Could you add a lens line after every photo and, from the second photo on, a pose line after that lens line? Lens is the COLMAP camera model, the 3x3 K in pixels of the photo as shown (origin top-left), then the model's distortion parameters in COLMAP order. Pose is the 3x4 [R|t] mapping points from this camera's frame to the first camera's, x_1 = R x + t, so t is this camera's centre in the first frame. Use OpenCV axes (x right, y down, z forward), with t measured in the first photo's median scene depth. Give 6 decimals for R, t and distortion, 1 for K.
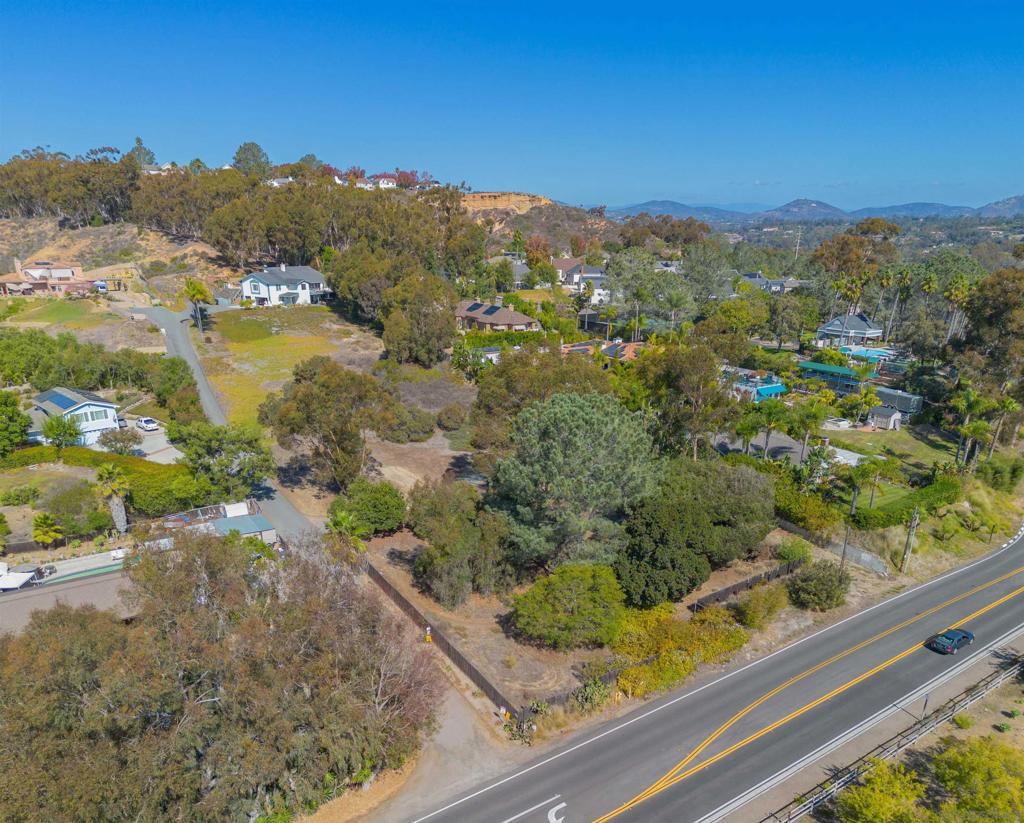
lens RADIAL K [[701.6, 0, 512.4], [0, 701.6, 528.8], [0, 0, 1]] dist [0.051531, 0.000520]
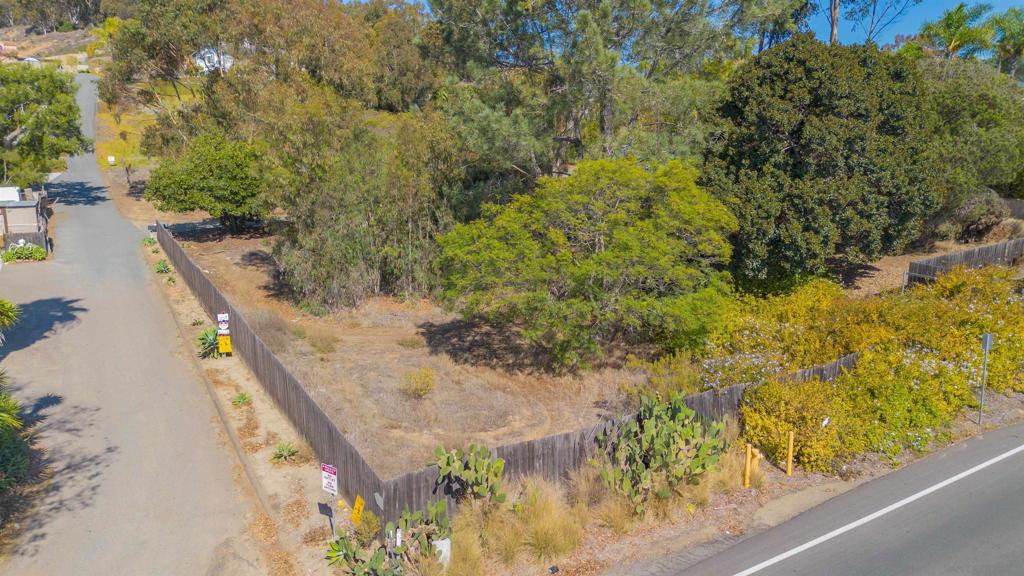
lens RADIAL K [[720.2, 0, 512.0], [0, 720.2, 288.0], [0, 0, 1]] dist [0.065915, -0.061853]
pose [[0.999369, -0.000661, -0.035503, 0.055694], [-0.005738, 0.983680, -0.179833, 0.205403], [0.035043, 0.179923, 0.983056, 0.633298]]
